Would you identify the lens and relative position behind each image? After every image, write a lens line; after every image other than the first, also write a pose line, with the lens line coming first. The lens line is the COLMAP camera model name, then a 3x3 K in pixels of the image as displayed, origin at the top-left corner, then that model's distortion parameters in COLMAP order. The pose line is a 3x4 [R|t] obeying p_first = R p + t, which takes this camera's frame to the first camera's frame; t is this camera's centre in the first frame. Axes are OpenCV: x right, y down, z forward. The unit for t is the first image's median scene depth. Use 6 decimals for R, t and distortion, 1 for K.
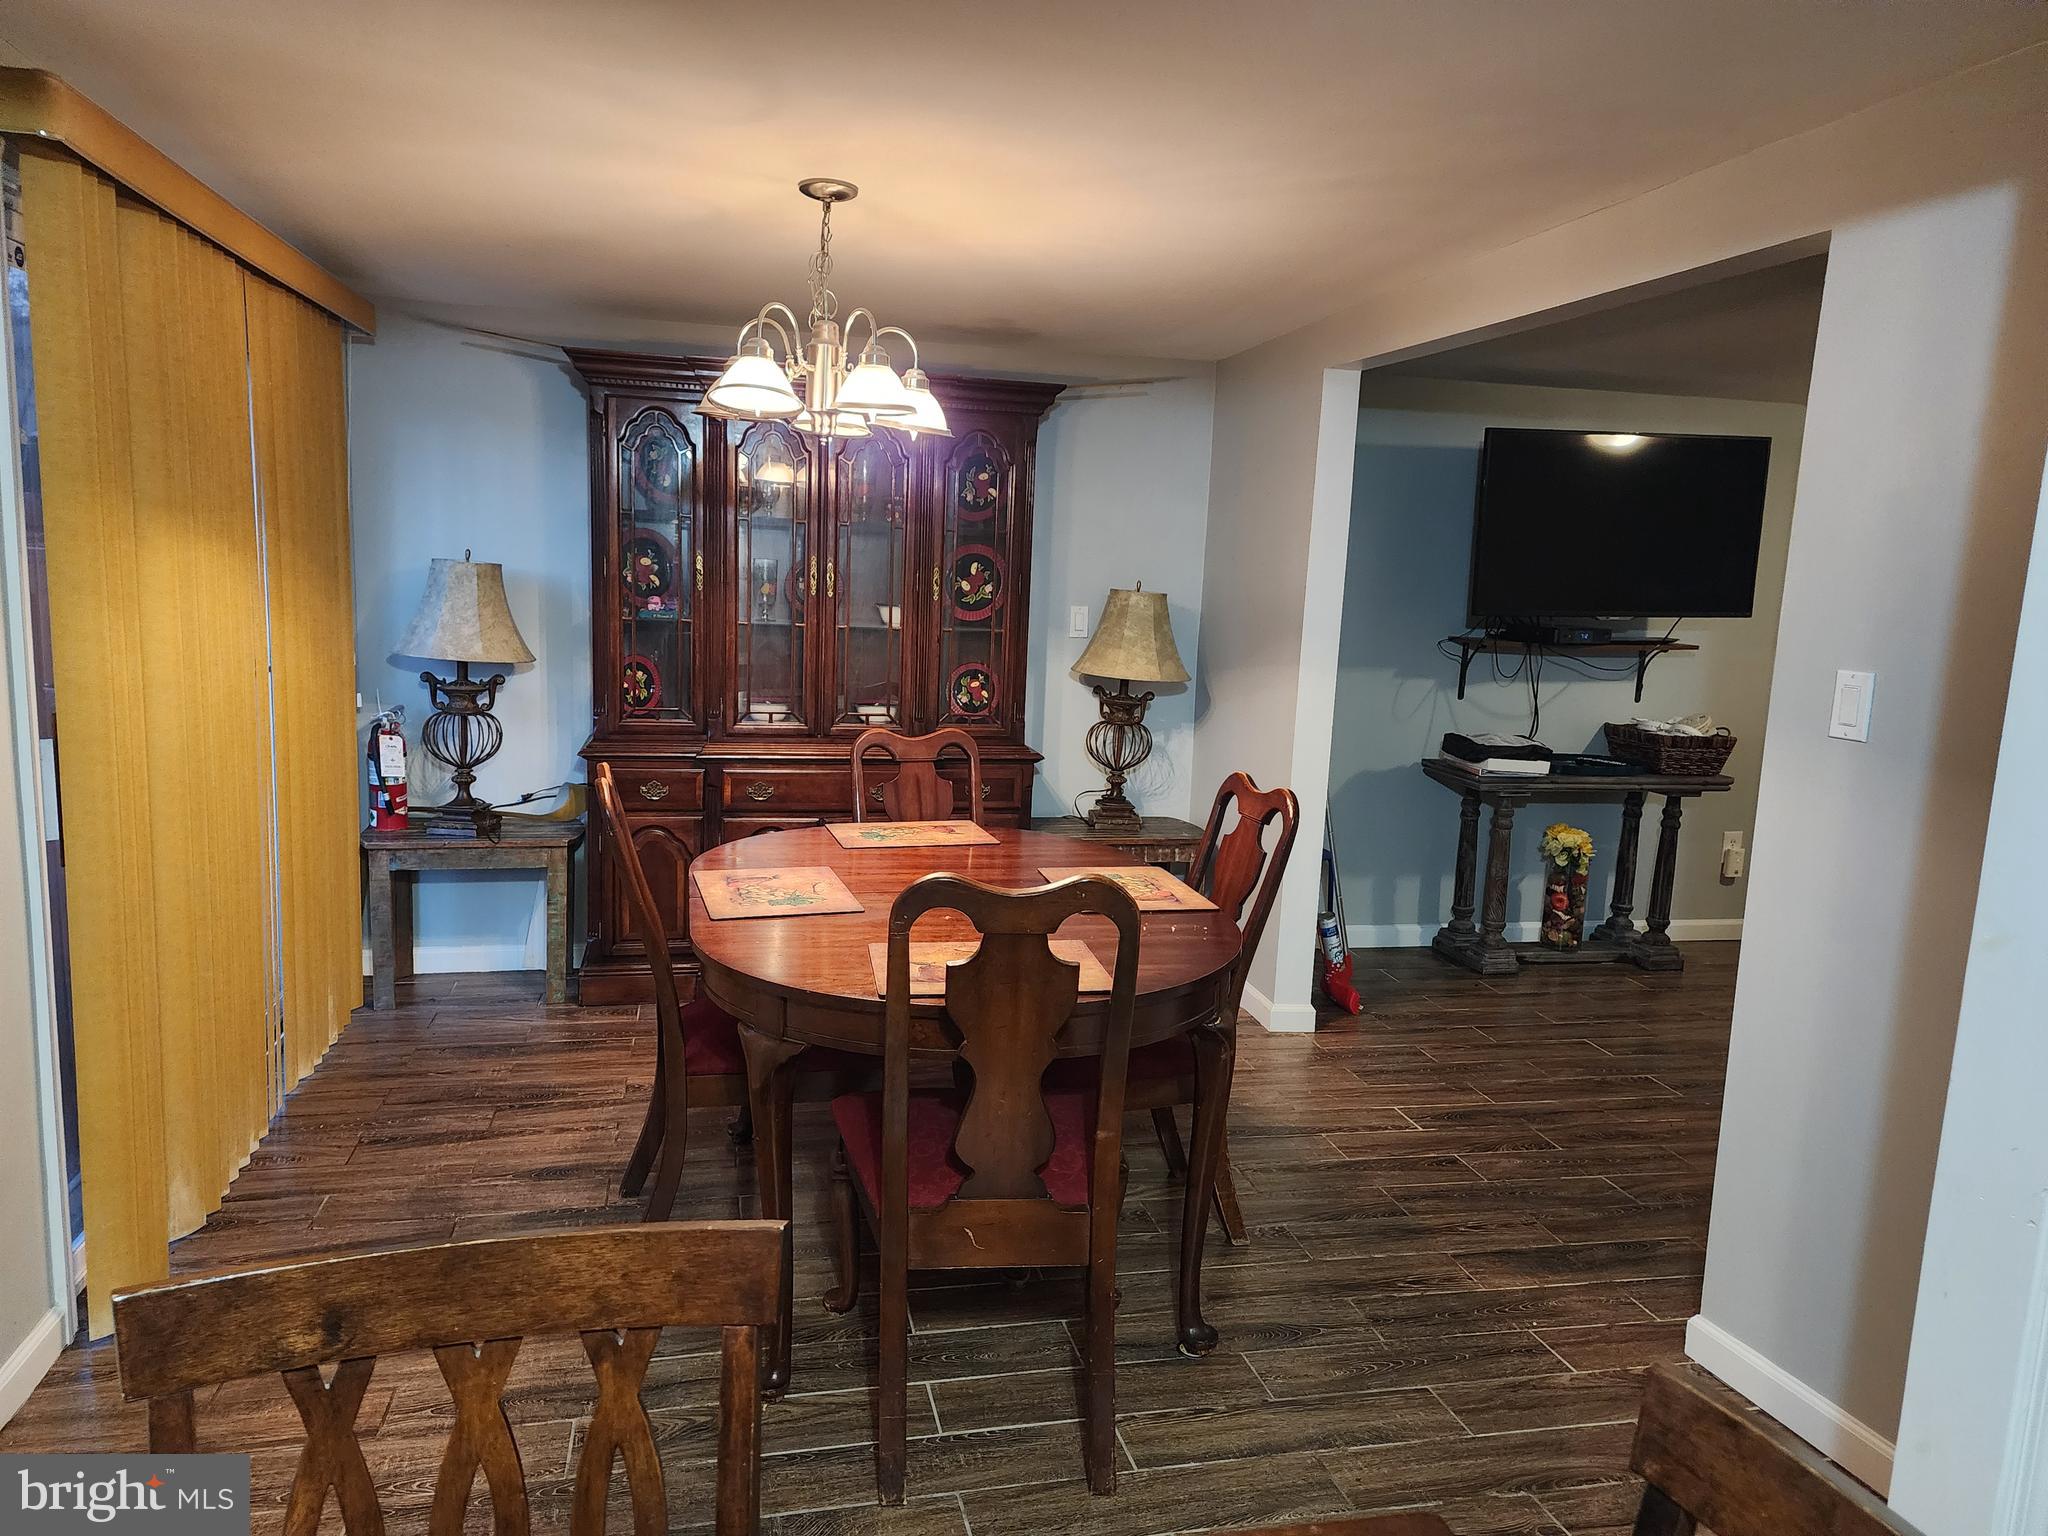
lens RADIAL K [[1384.1, 0, 1017.4], [0, 1384.1, 771.6], [0, 0, 1]] dist [0.053352, -0.003072]
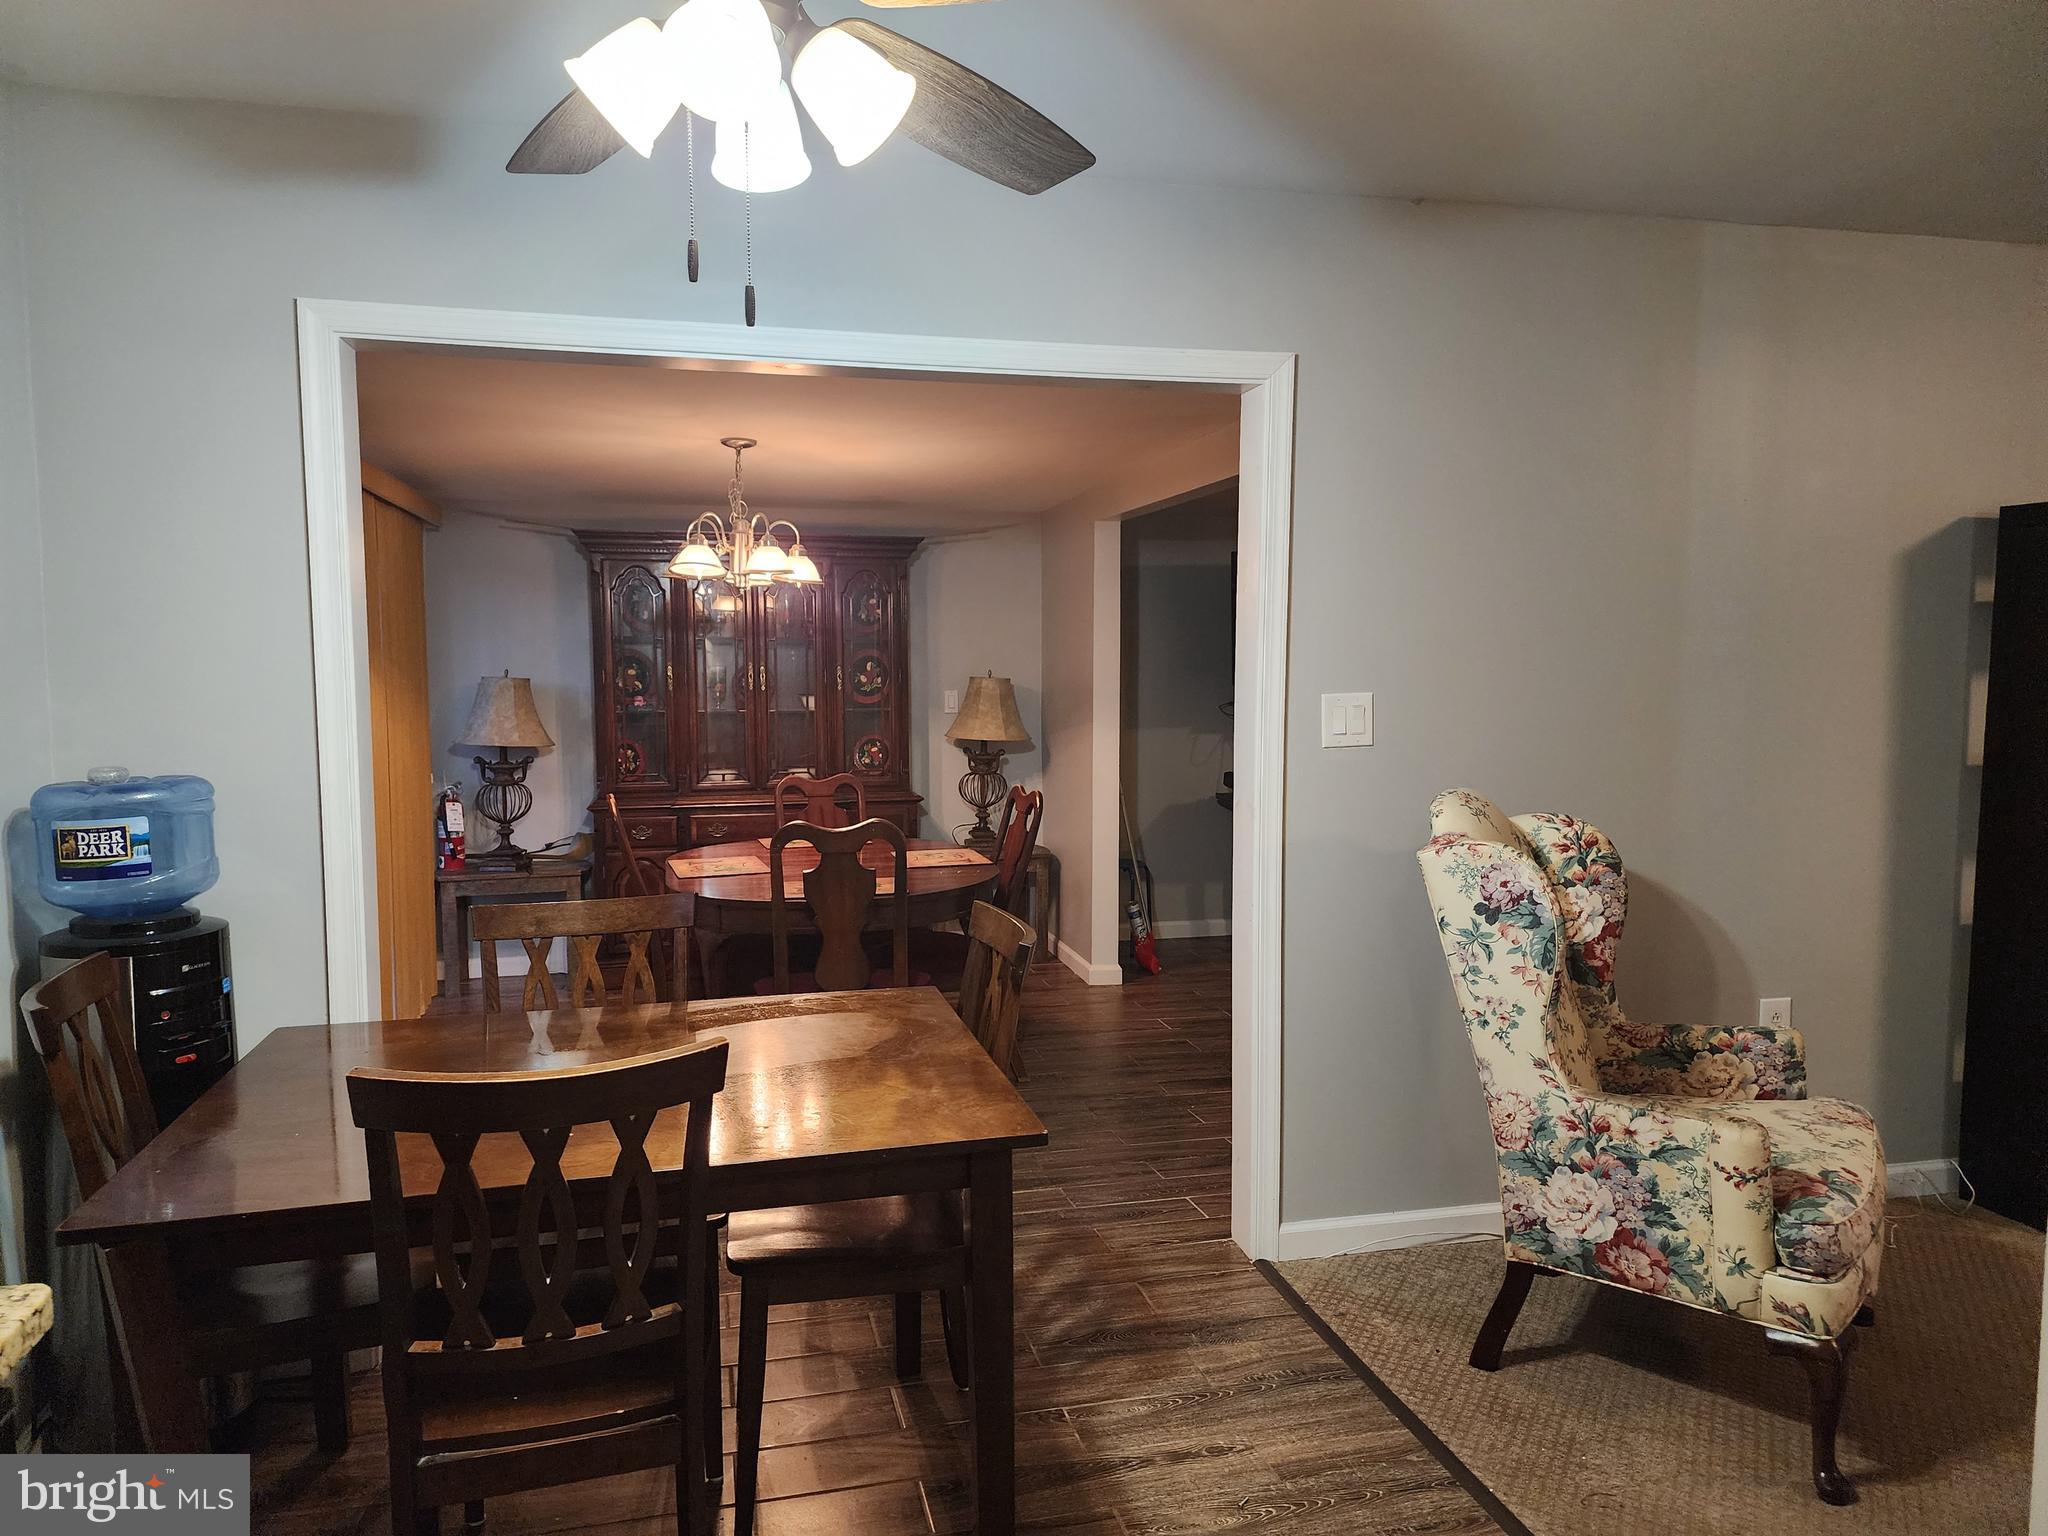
lens RADIAL K [[1384.1, 0, 1023.3], [0, 1384.1, 765.9], [0, 0, 1]] dist [0.053352, -0.003072]
pose [[0.998790, -0.046219, 0.016806, 0.103001], [0.047355, 0.996060, -0.074976, 0.069629], [-0.013275, 0.075681, 0.997044, -0.410045]]
